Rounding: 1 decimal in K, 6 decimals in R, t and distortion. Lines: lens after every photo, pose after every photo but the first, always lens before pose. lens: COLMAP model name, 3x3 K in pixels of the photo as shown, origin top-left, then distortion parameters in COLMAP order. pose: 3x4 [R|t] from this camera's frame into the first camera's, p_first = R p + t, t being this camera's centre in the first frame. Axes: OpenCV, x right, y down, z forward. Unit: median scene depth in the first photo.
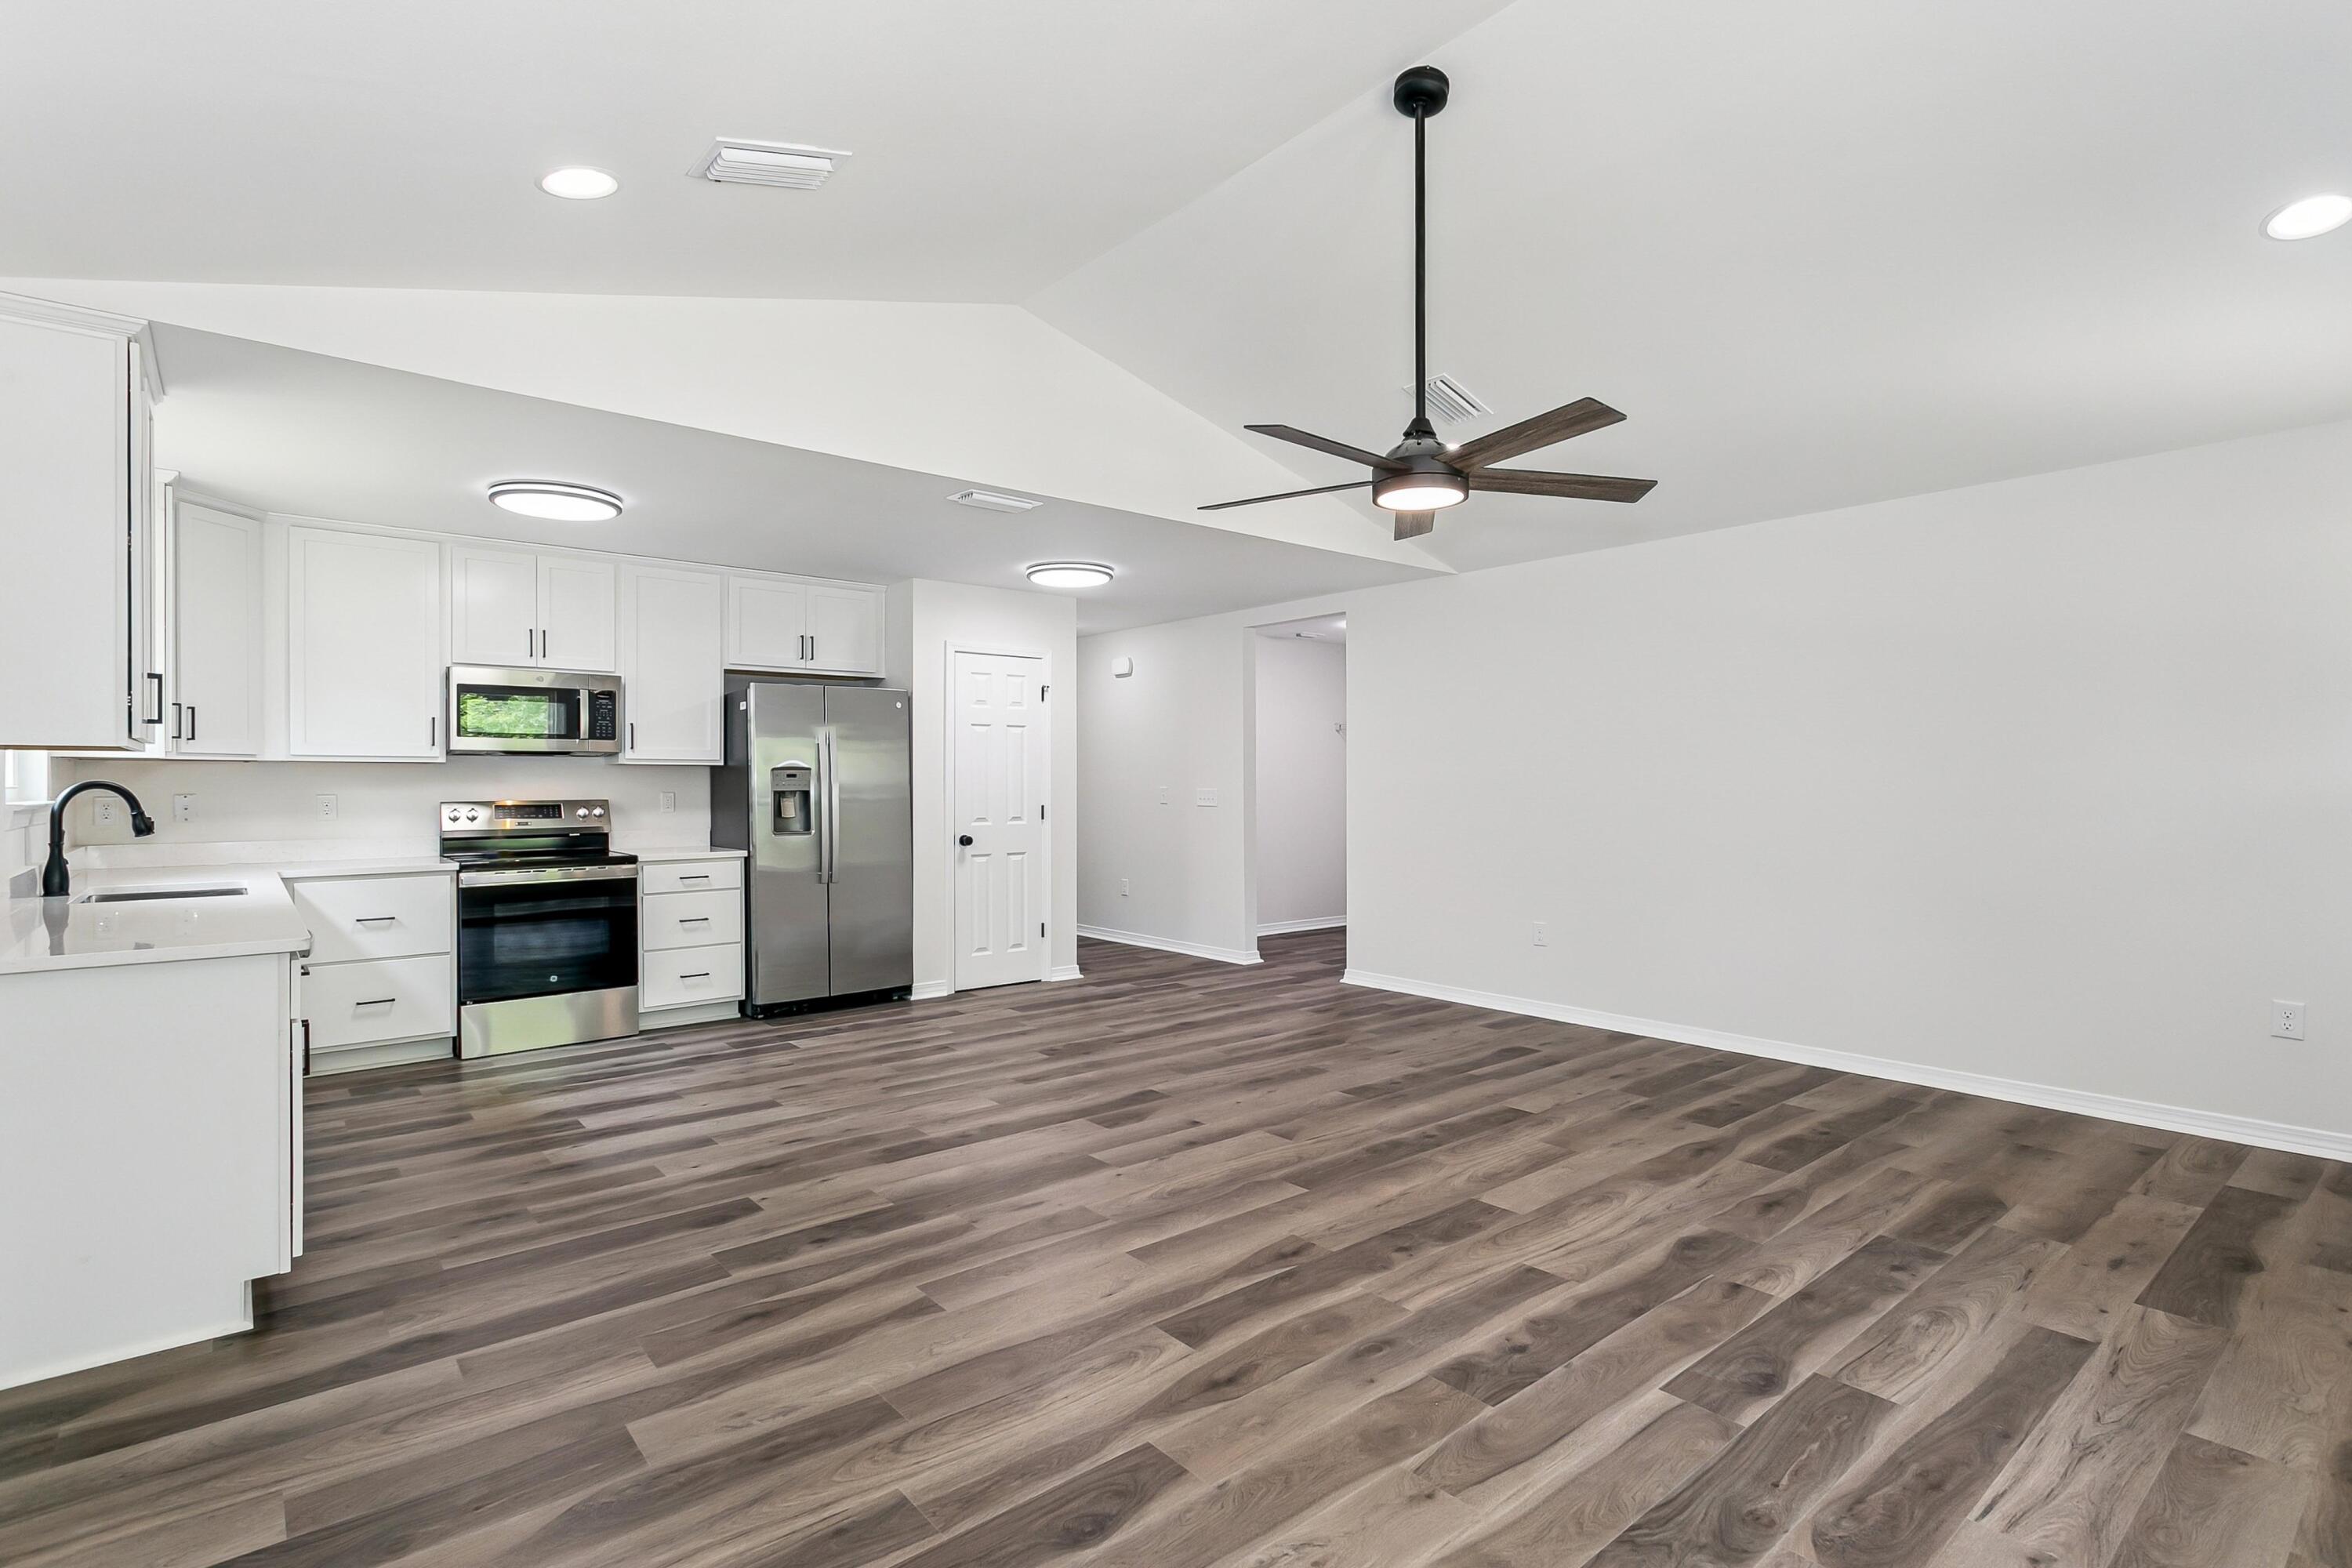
lens RADIAL K [[1131.2, 0, 1166.8], [0, 1131.2, 774.1], [0, 0, 1]] dist [0.002041, -0.000009]
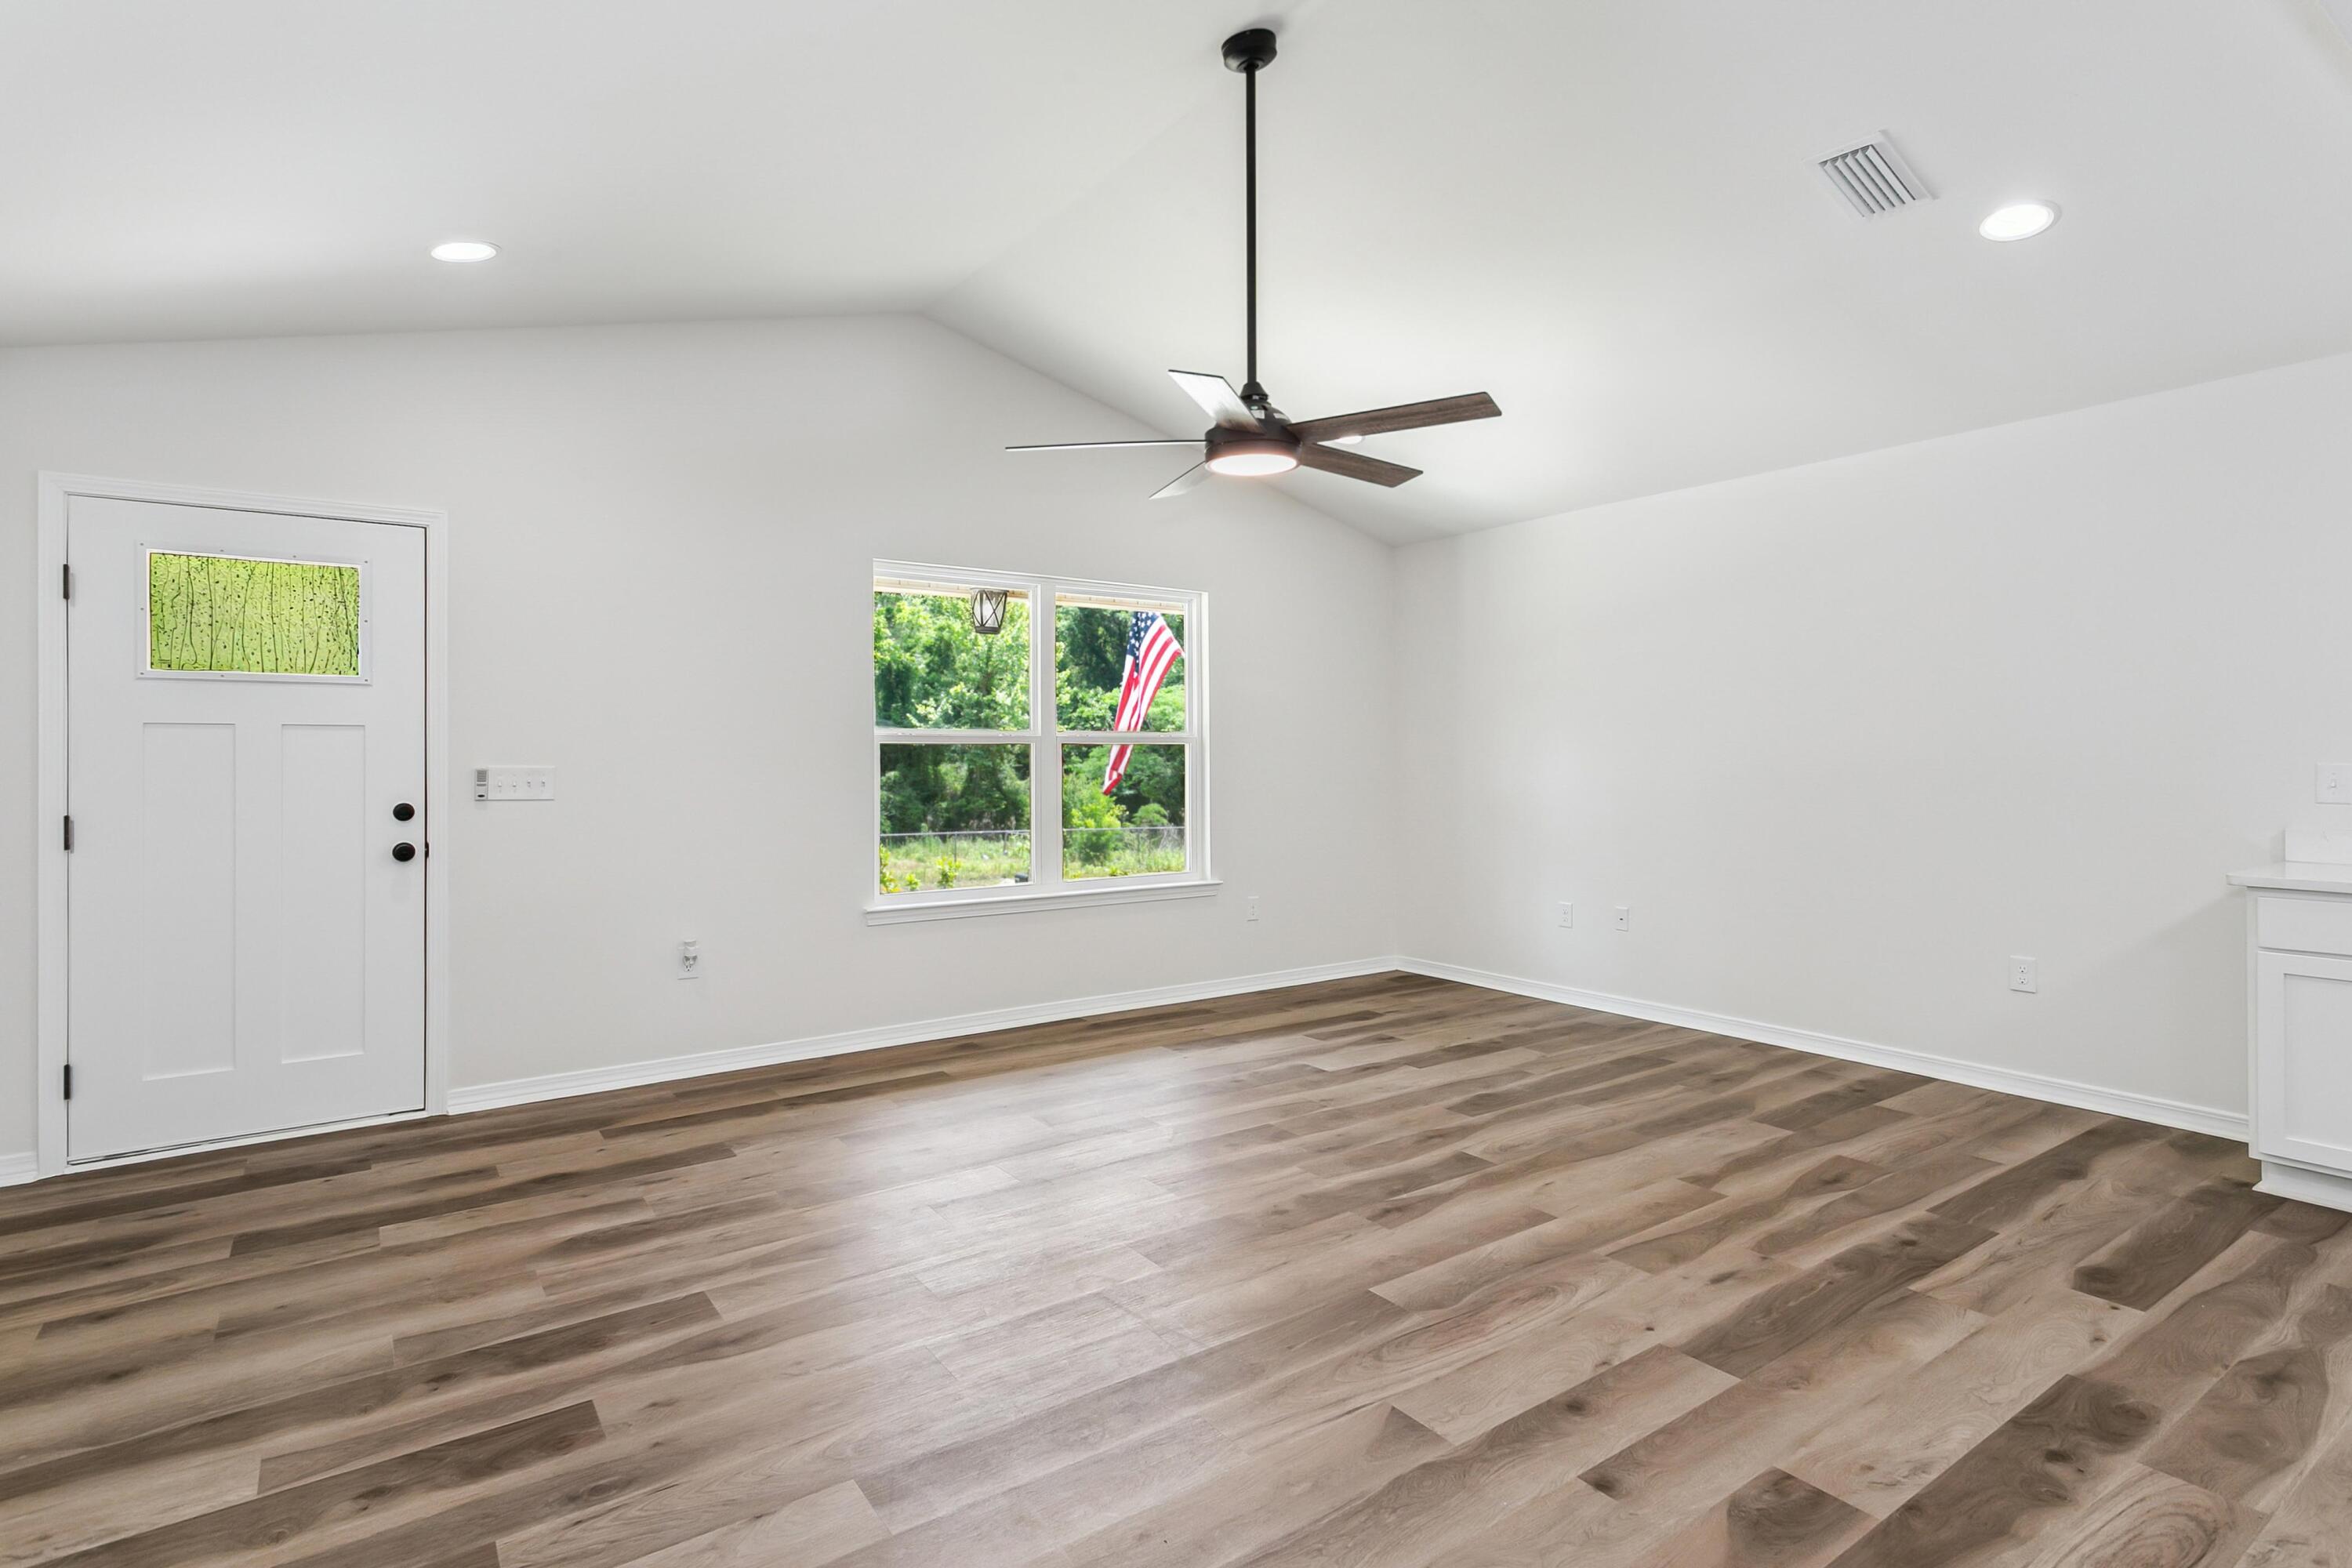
lens RADIAL K [[1164.3, 0, 1156.9], [0, 1164.3, 752.3], [0, 0, 1]] dist [0.002317, 0.001173]
pose [[-0.996046, 0.009081, 0.088375, 0.185653], [0.008333, 0.999926, -0.008833, 0.012685], [-0.088449, -0.008061, -0.996048, 1.712804]]
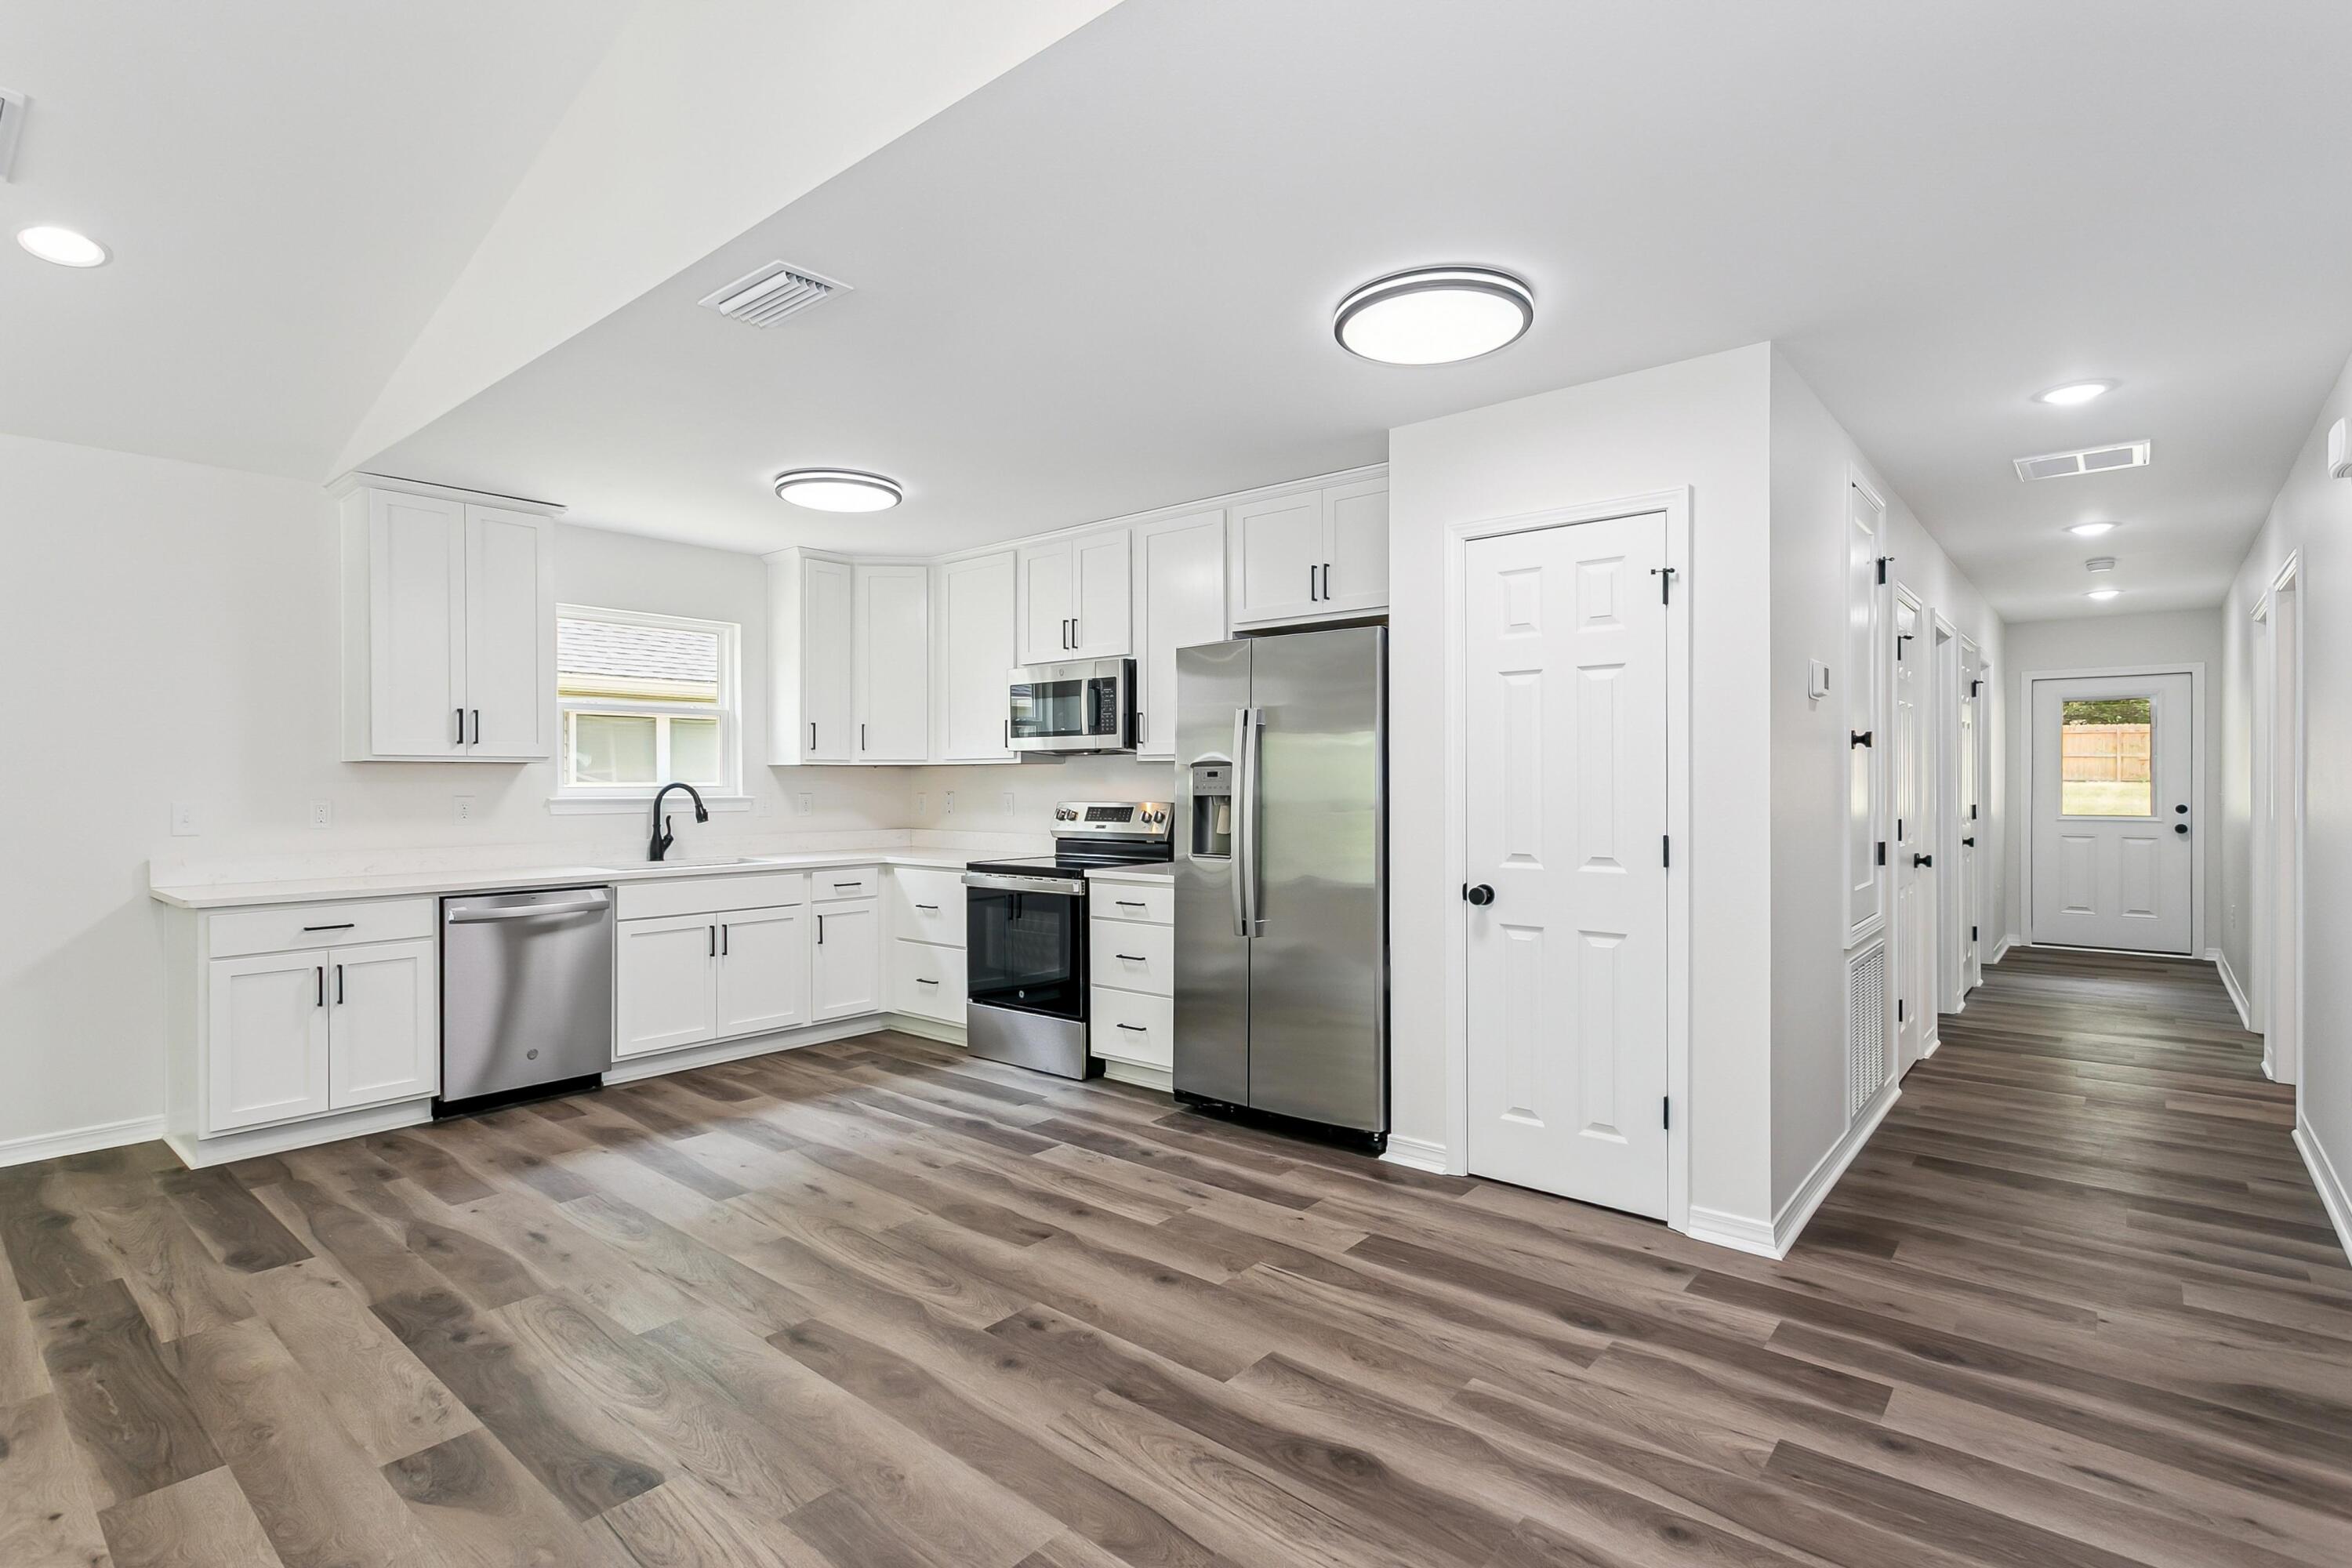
lens RADIAL K [[1125.4, 0, 1176.0], [0, 1125.4, 784.0], [0, 0, 1]] dist [0.001334, 0.000665]
pose [[0.175478, 0.006359, -0.984463, 0.580061], [0.008862, 0.999928, 0.008038, 0.002789], [0.984443, -0.010135, 0.175409, 1.428986]]
